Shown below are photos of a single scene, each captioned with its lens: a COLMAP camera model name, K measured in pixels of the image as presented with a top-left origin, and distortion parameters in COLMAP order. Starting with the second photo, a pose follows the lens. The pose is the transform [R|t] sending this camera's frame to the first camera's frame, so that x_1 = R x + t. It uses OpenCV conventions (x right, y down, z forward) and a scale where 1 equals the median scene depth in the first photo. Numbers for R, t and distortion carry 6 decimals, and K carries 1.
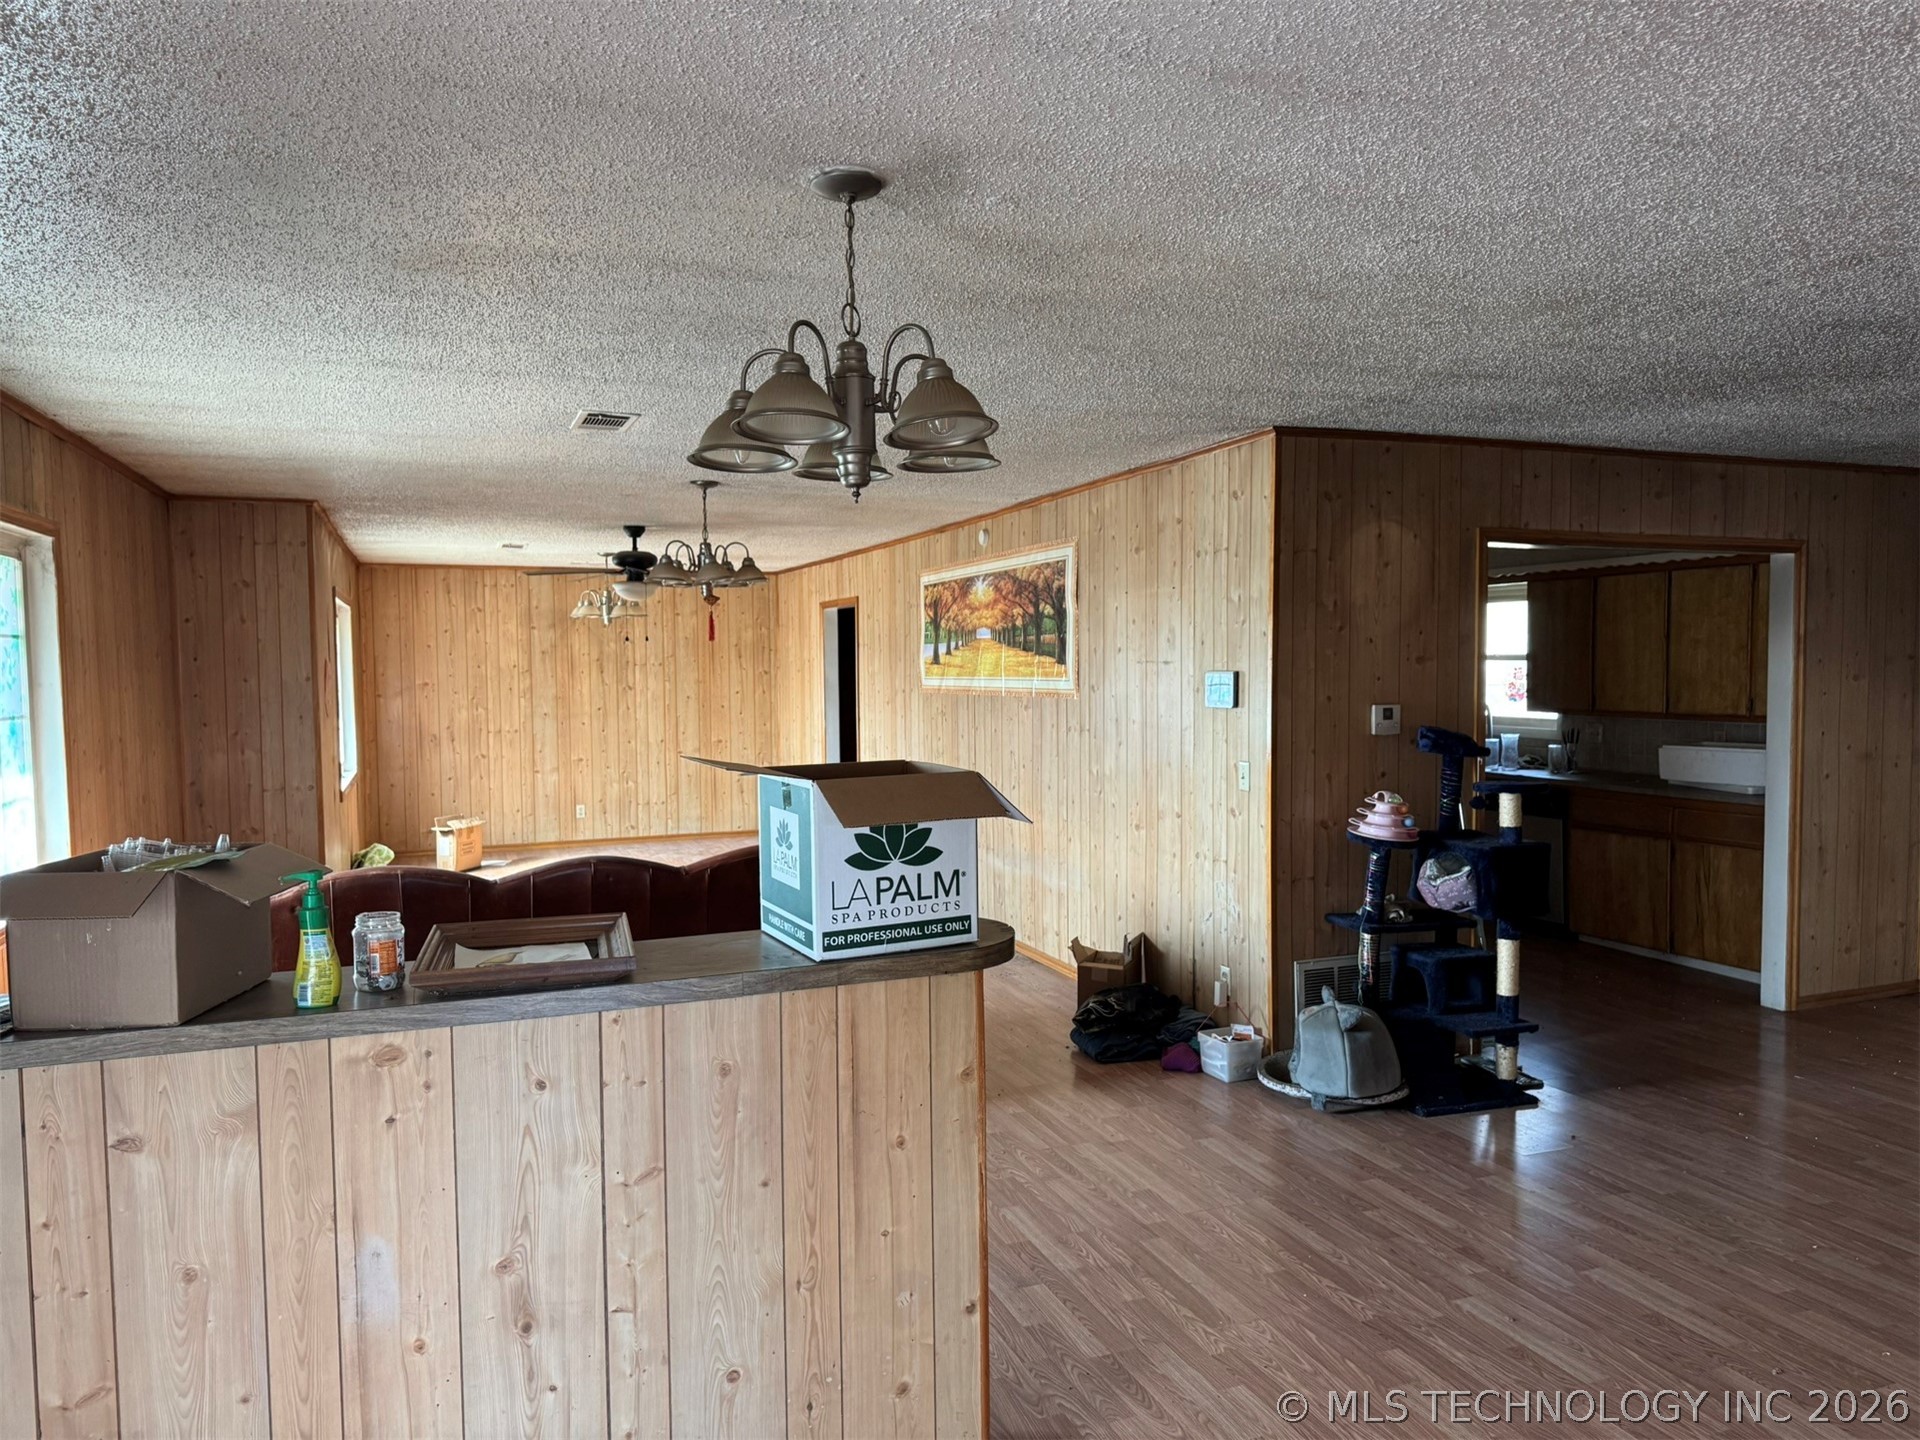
lens RADIAL K [[1339.5, 0, 961.0], [0, 1339.5, 727.2], [0, 0, 1]] dist [0.089718, -0.132943]
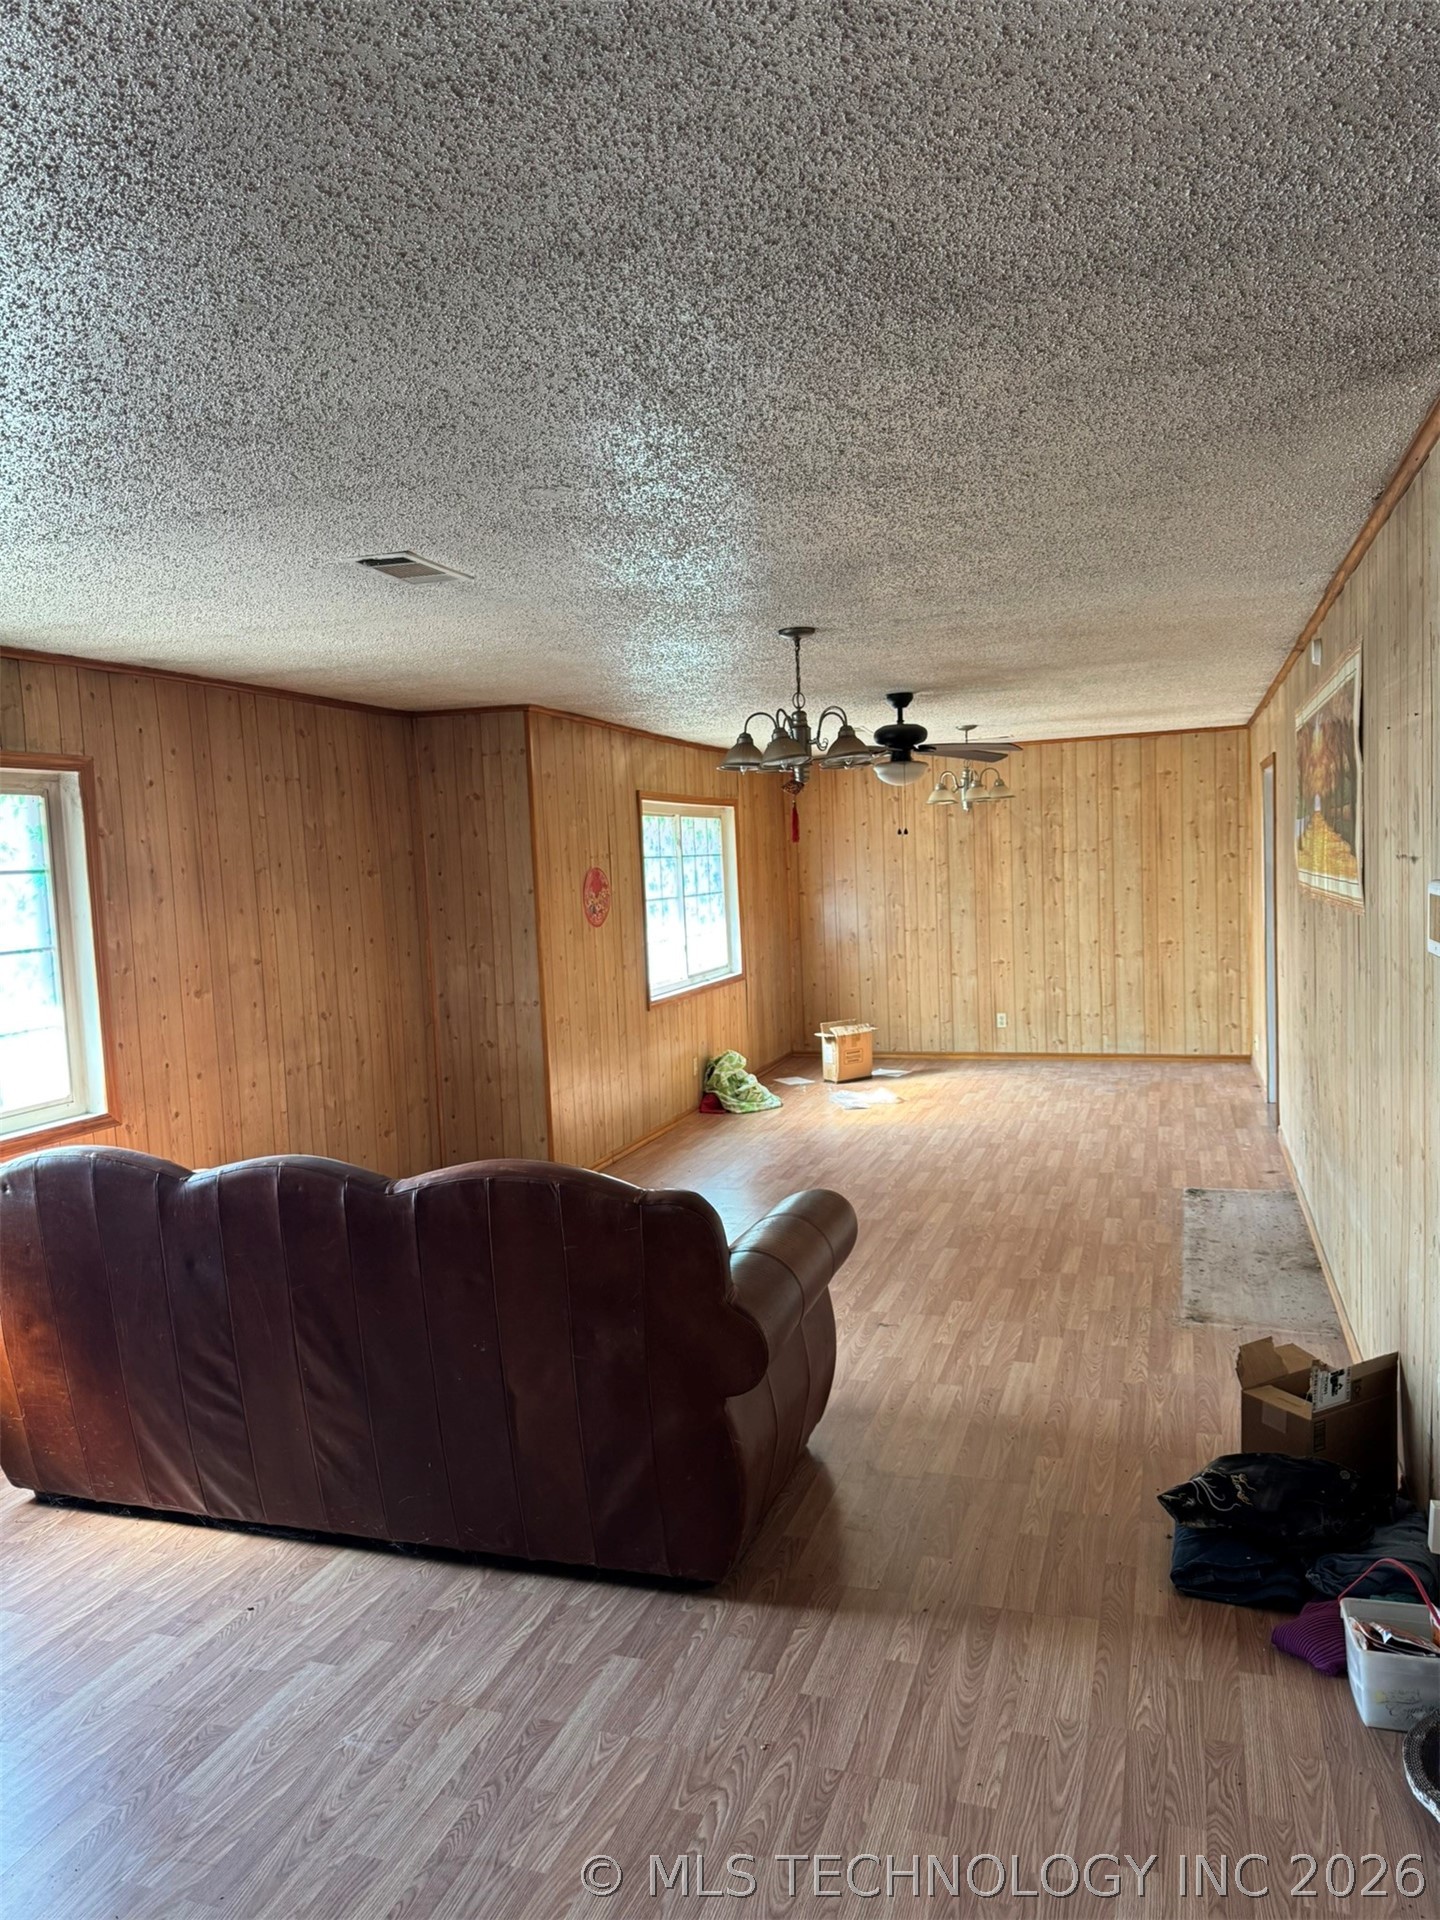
lens RADIAL K [[1339.5, 0, 711.0], [0, 1339.5, 958.7], [0, 0, 1]] dist [0.089718, -0.132943]
pose [[0.766236, 0.023738, -0.642121, 0.209988], [0.004609, 0.999089, 0.042433, -0.024934], [0.642543, -0.035473, 0.765428, 0.313434]]
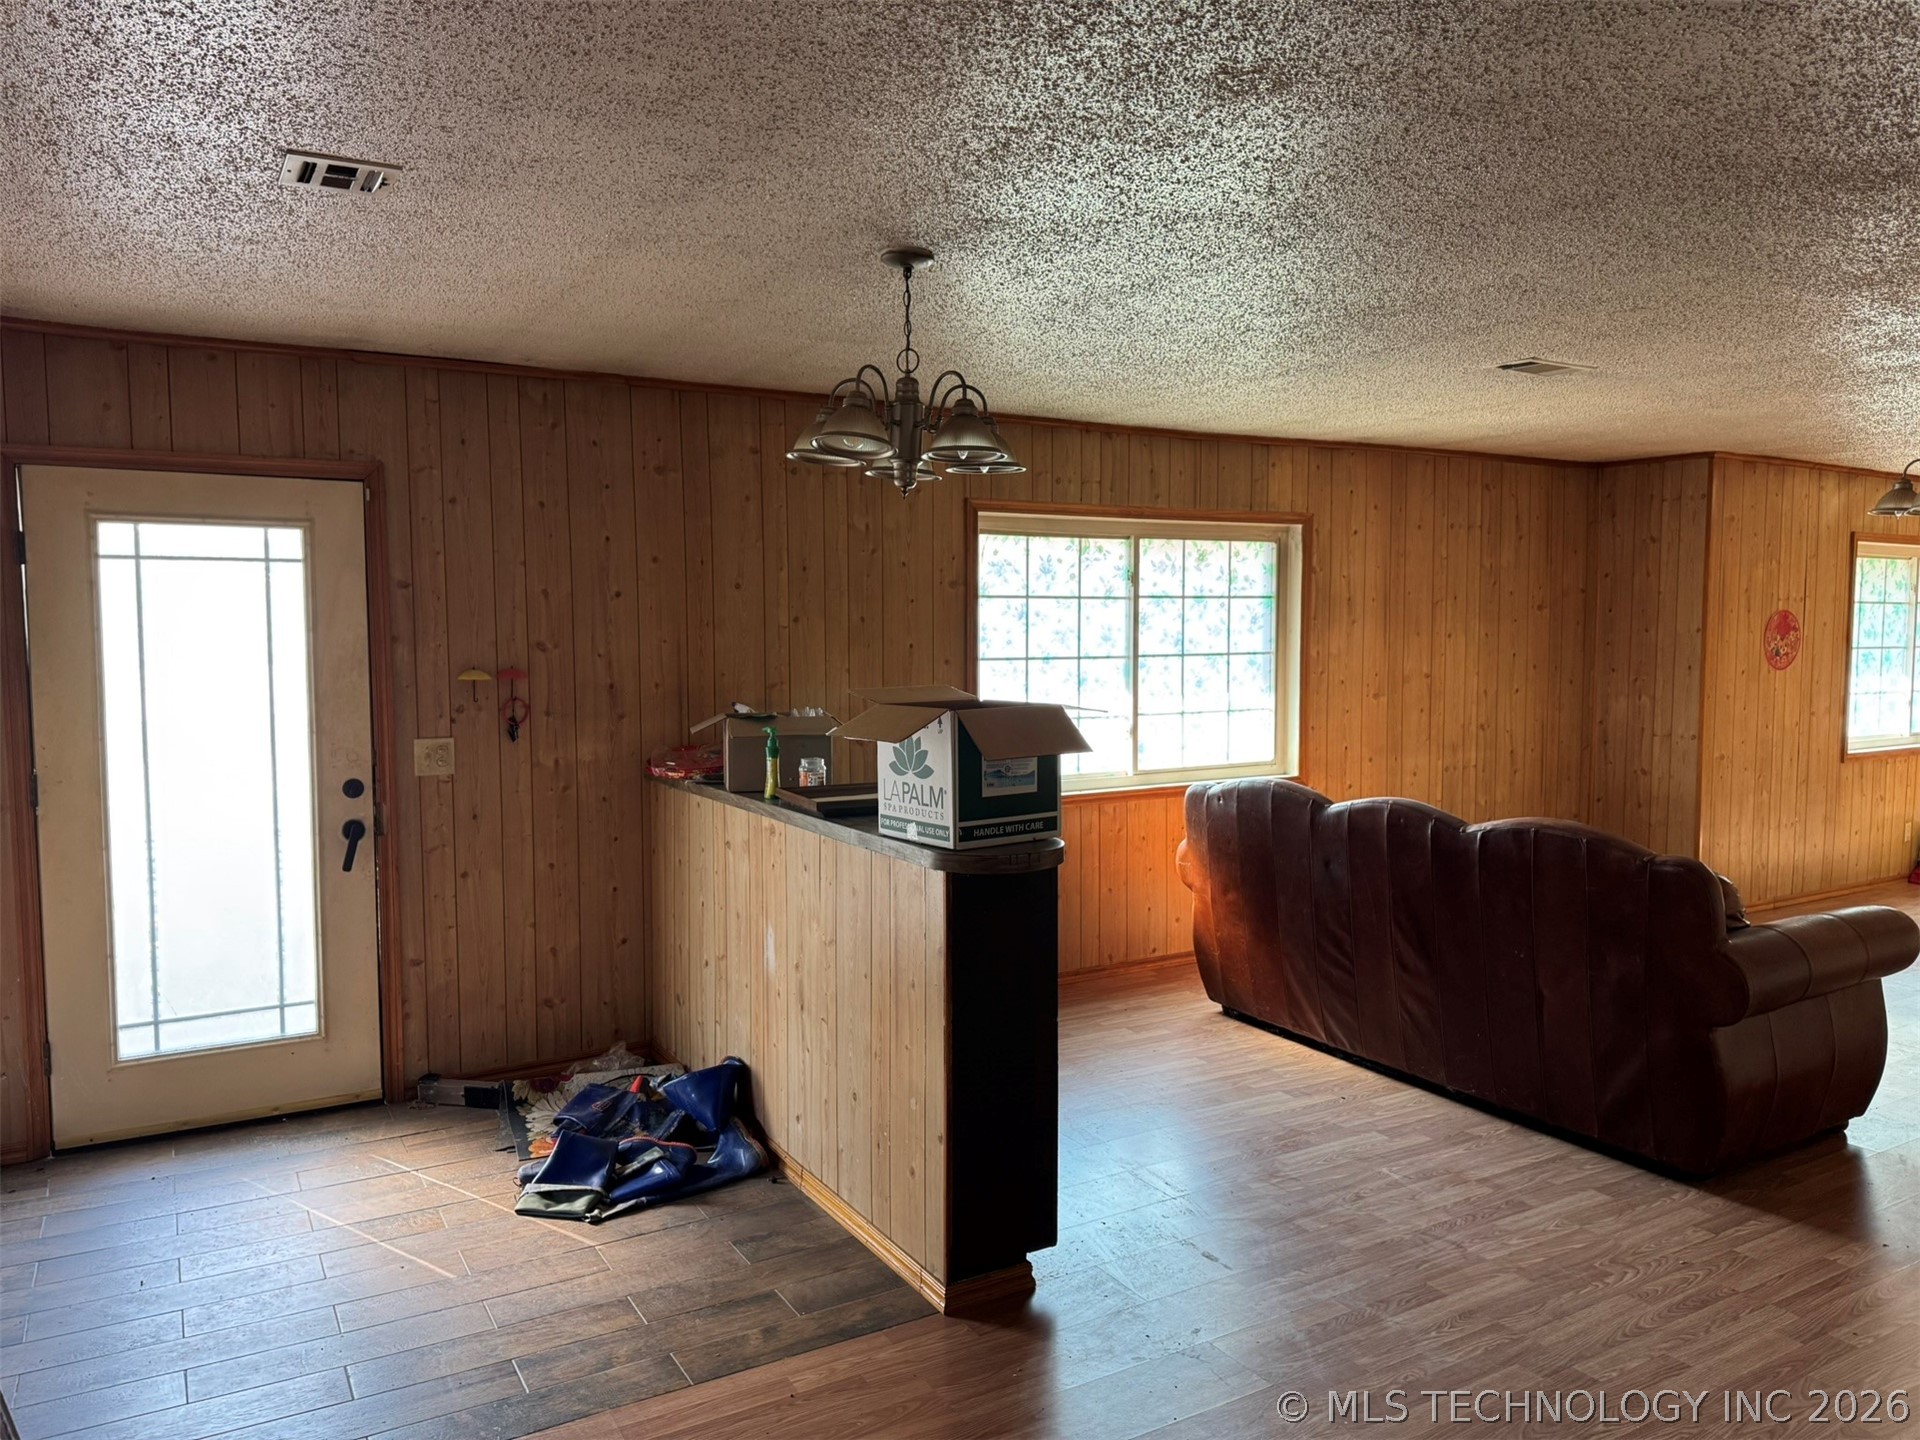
lens RADIAL K [[1339.5, 0, 961.0], [0, 1339.5, 727.2], [0, 0, 1]] dist [0.089718, -0.132943]
pose [[0.166130, 0.085081, -0.982427, 0.388950], [-0.046911, 0.995825, 0.078309, -0.015205], [0.984987, 0.033078, 0.169427, 0.257992]]
